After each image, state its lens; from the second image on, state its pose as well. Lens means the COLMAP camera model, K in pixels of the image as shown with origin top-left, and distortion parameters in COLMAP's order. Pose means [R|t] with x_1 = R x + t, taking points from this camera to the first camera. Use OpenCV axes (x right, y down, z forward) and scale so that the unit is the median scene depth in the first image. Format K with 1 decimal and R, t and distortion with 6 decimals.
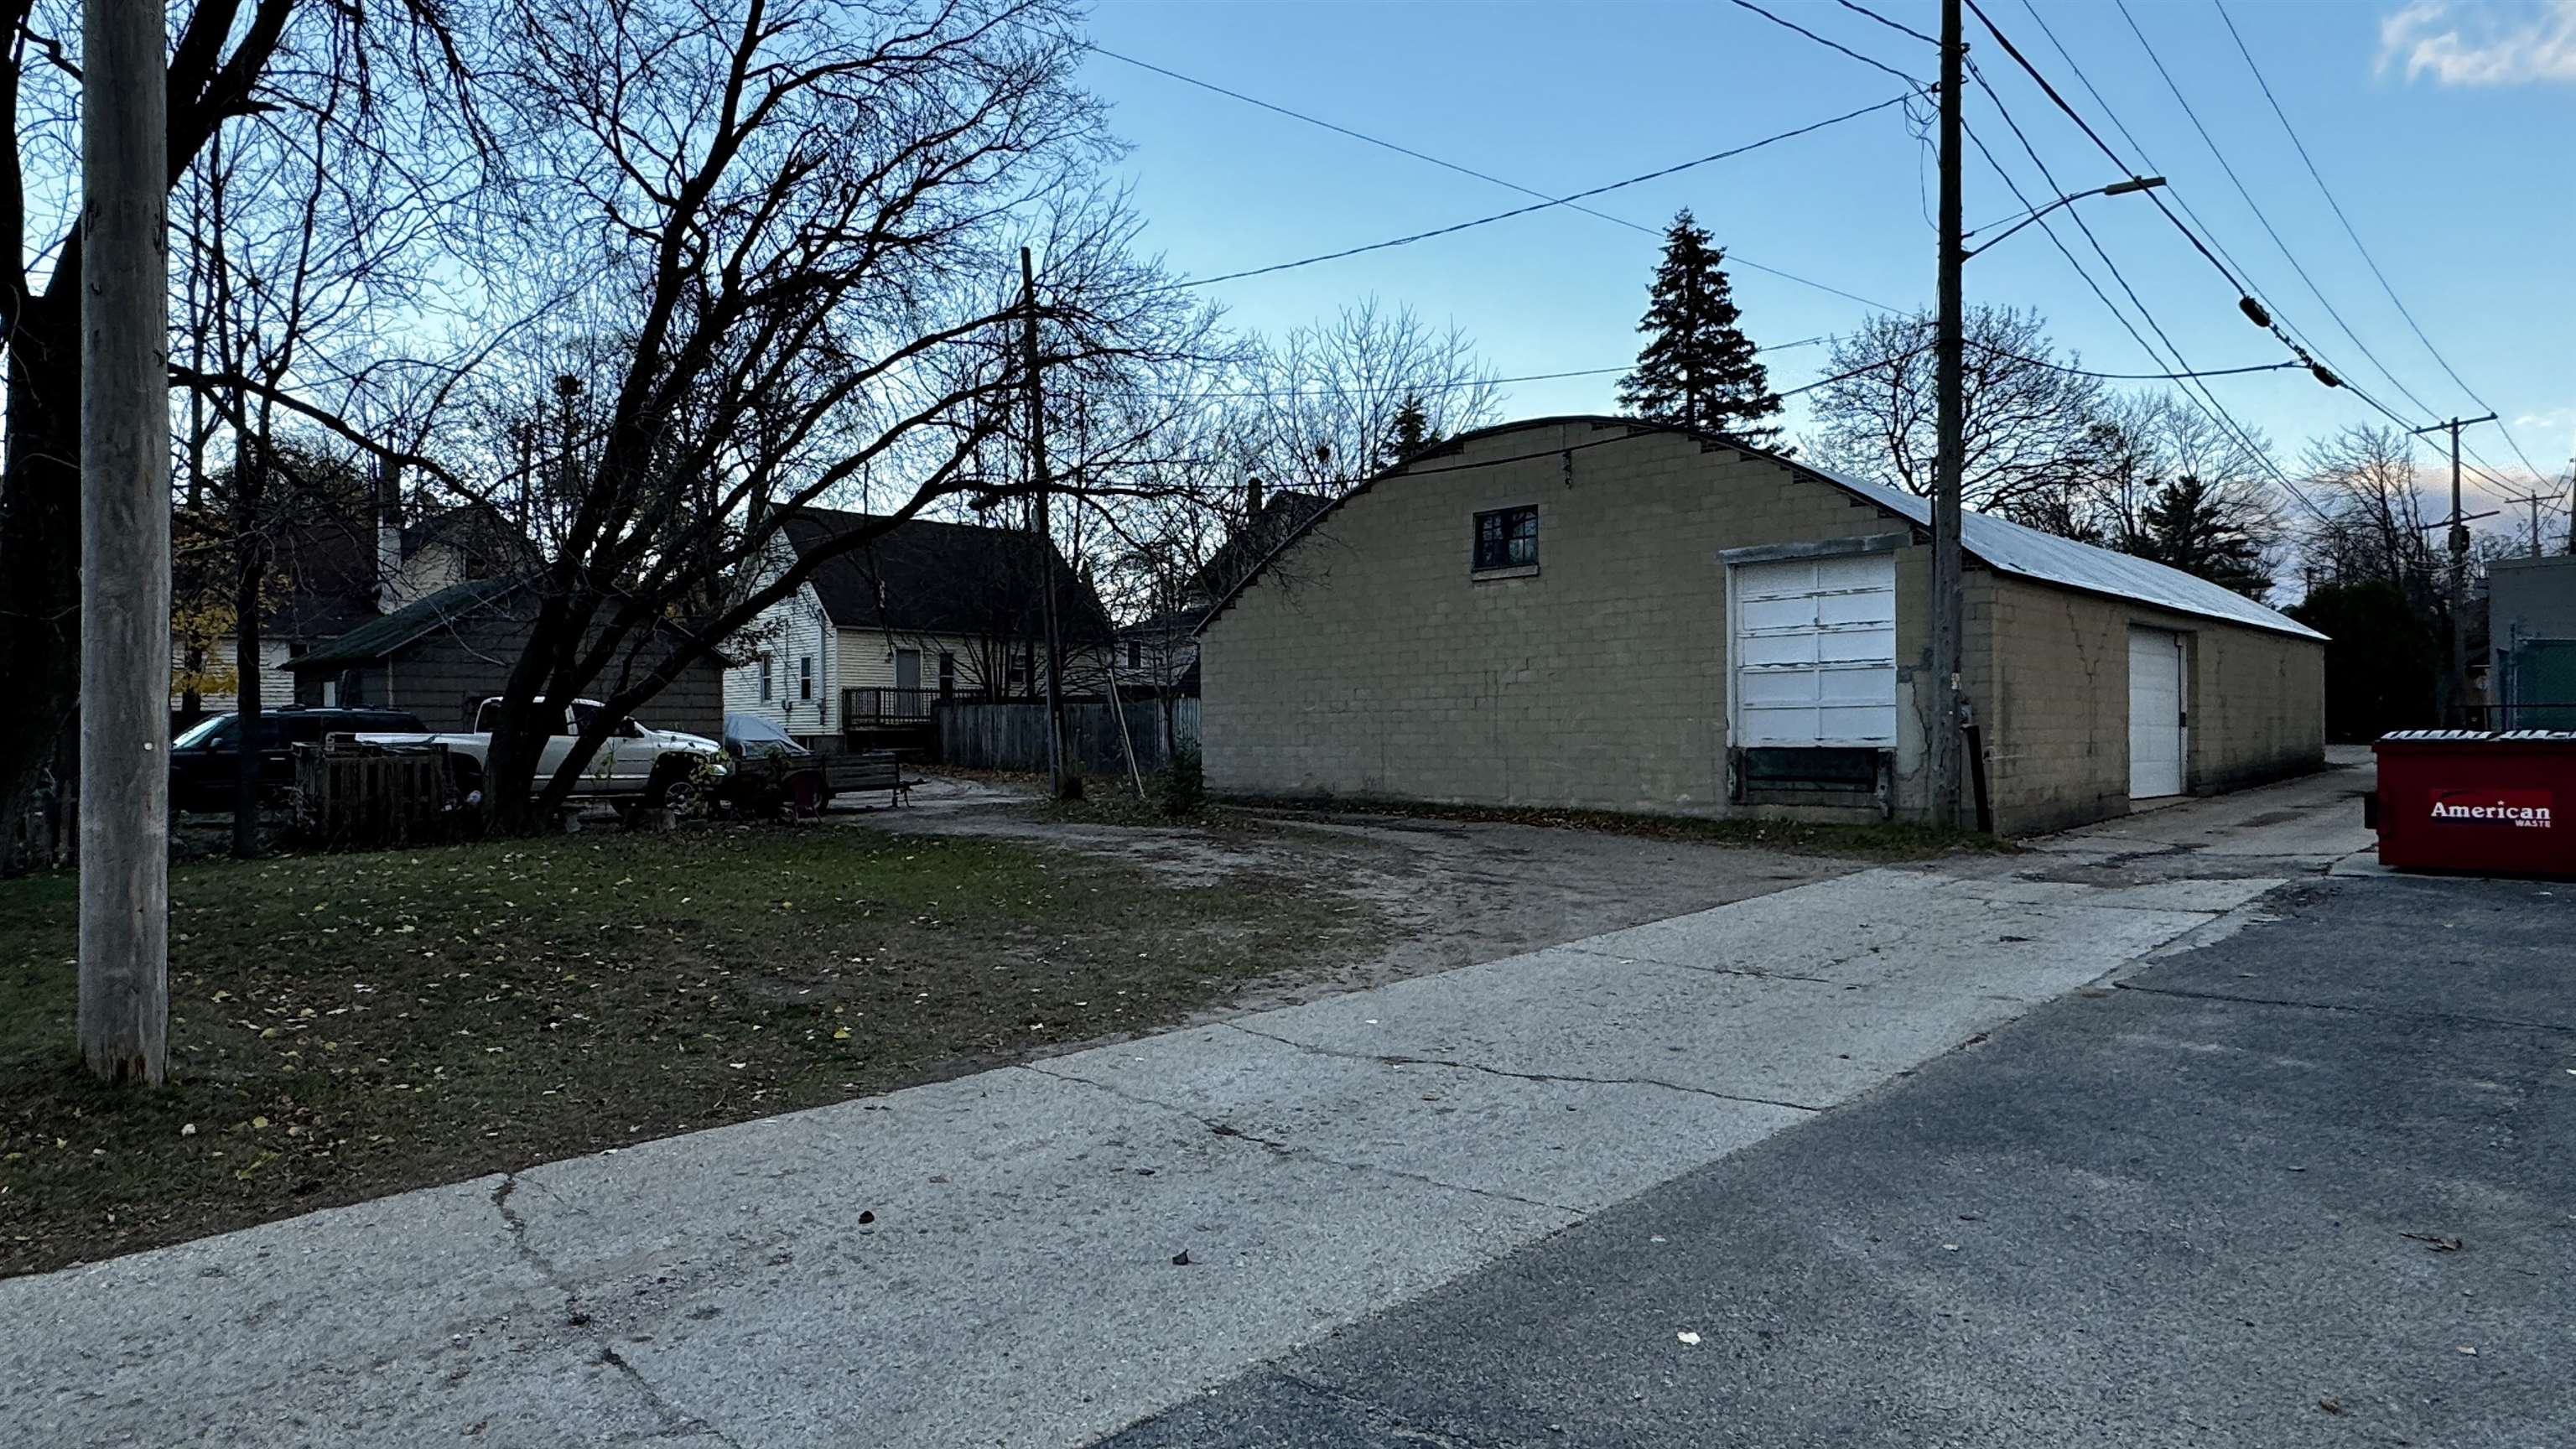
lens RADIAL K [[1500.8, 0, 1270.3], [0, 1500.8, 730.2], [0, 0, 1]] dist [0.037728, 0.001173]
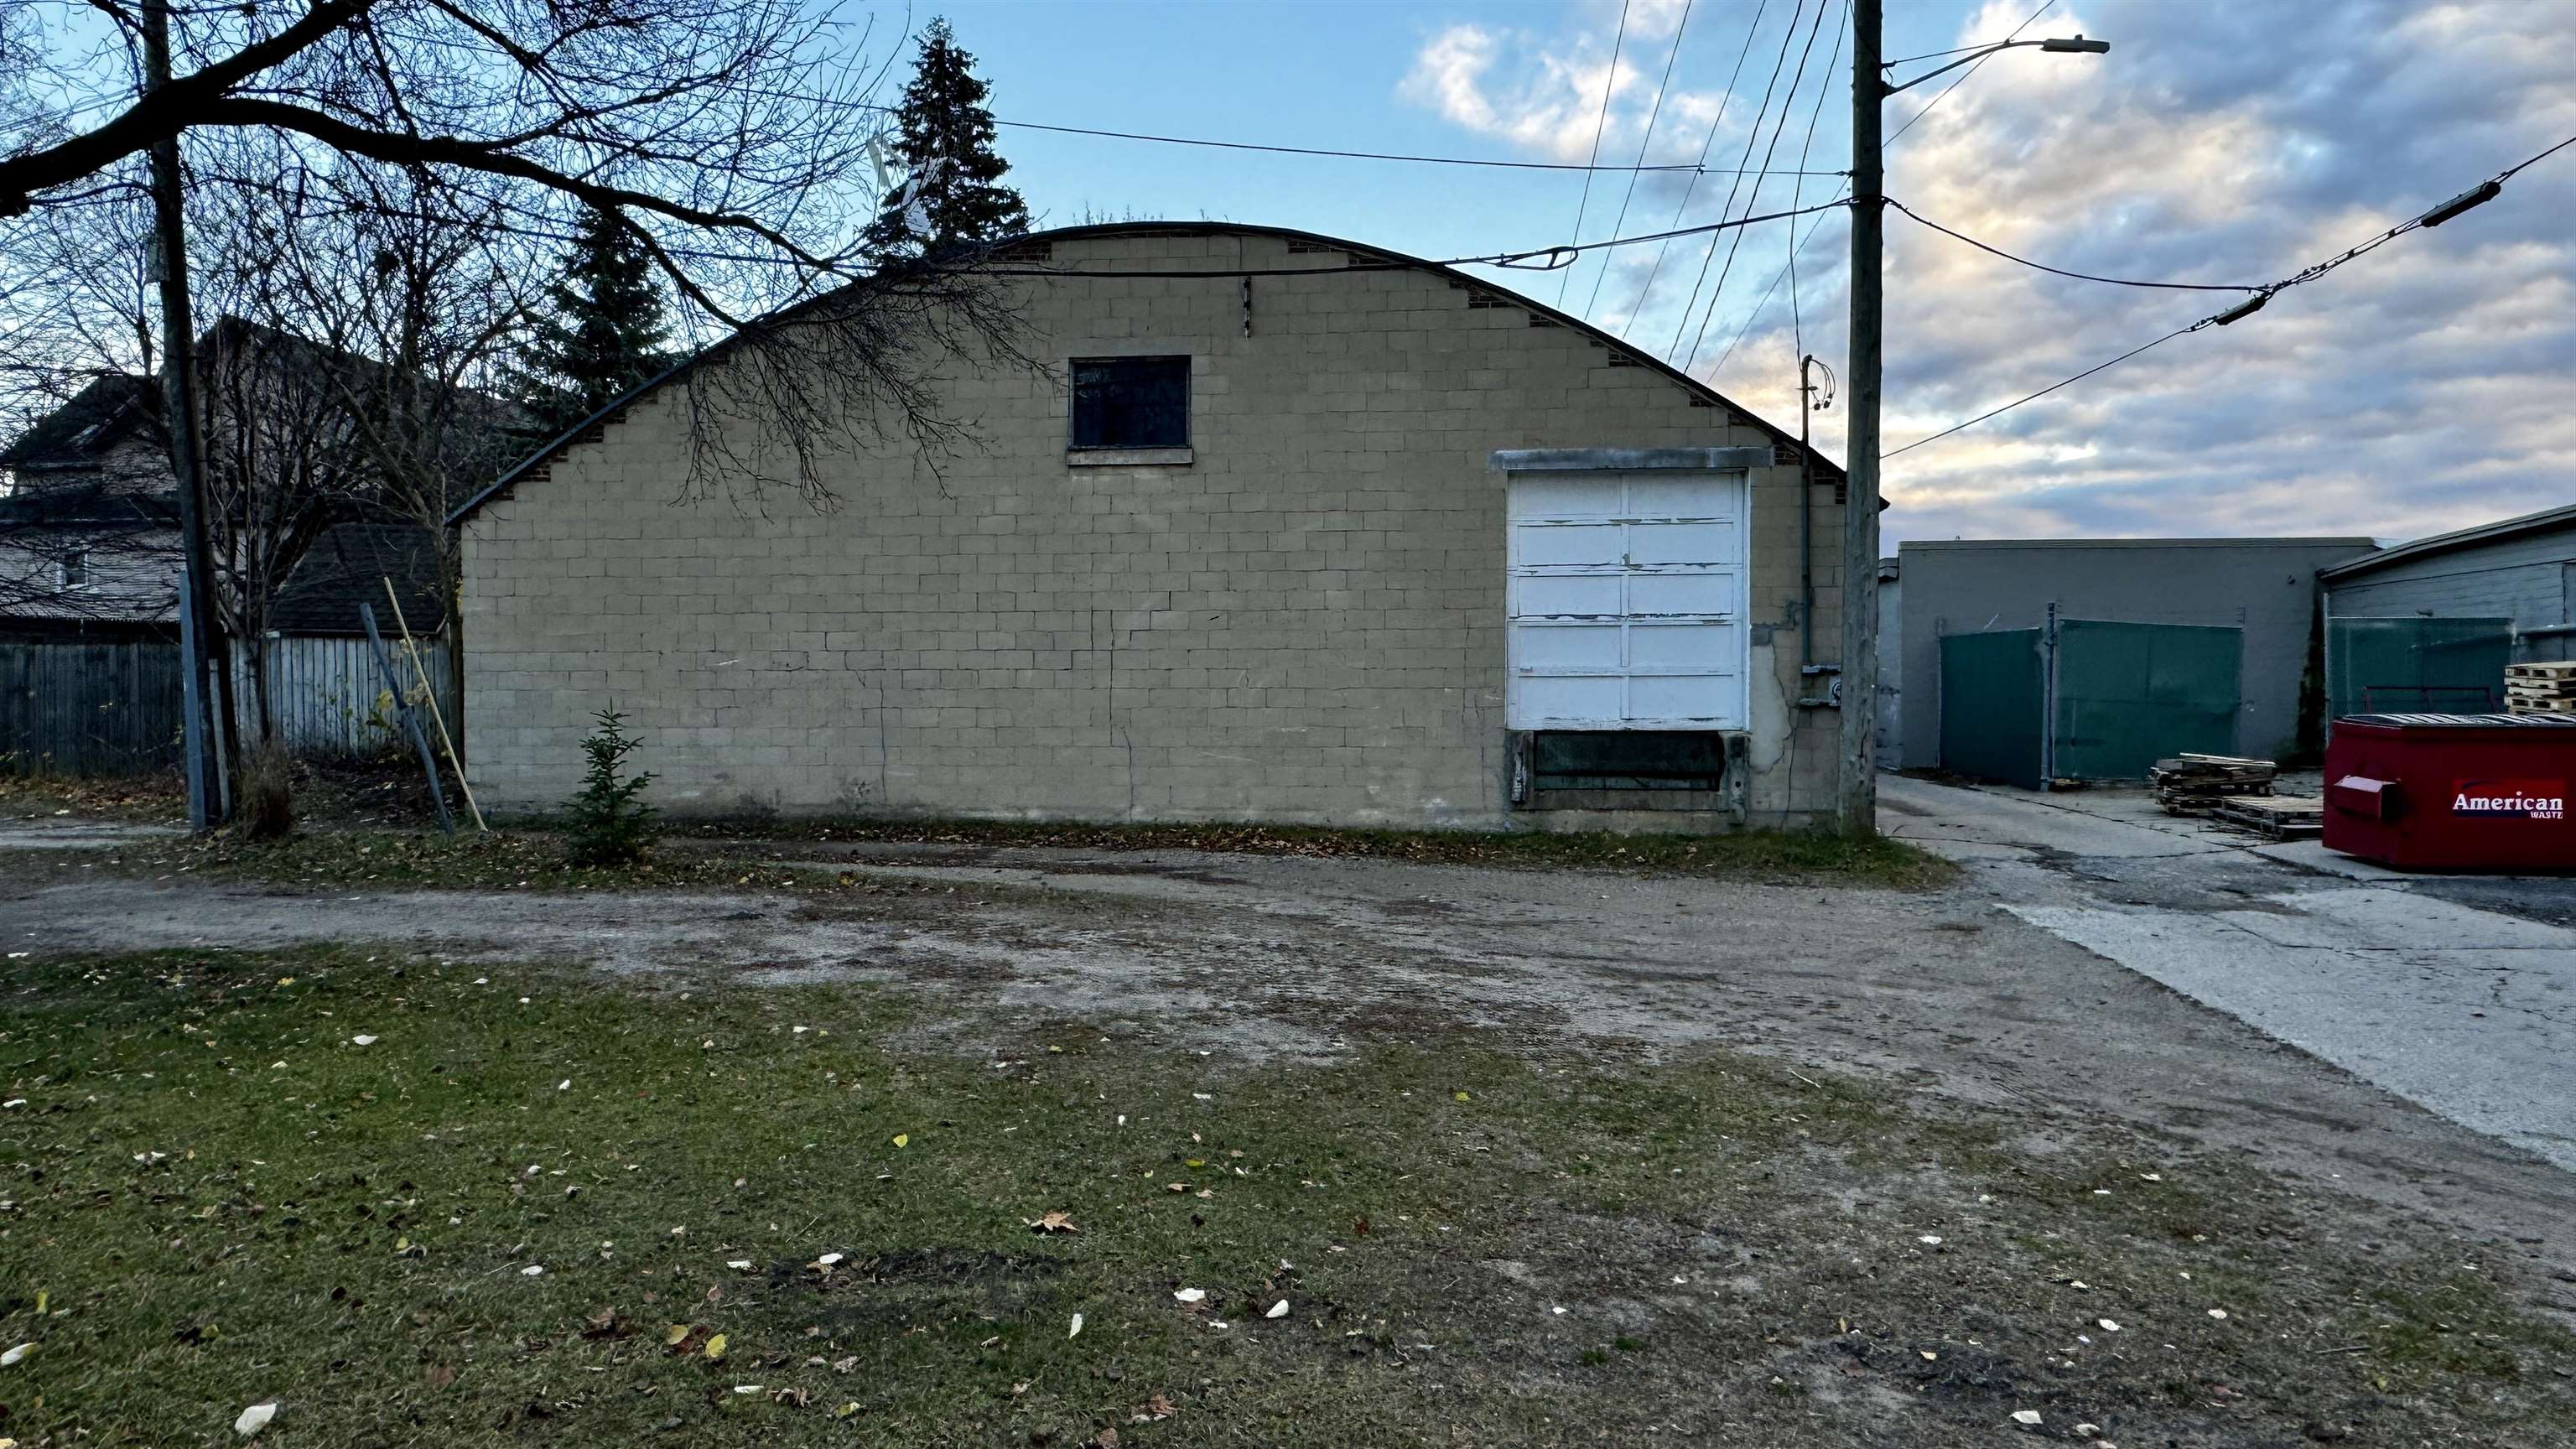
lens RADIAL K [[1723.3, 0, 1272.7], [0, 1723.3, 723.5], [0, 0, 1]] dist [0.018550, 0.002019]
pose [[0.782121, -0.000300, 0.623126, -0.254771], [-0.008037, 0.999912, 0.010570, 0.000447], [-0.623074, -0.013275, 0.782050, 0.388669]]
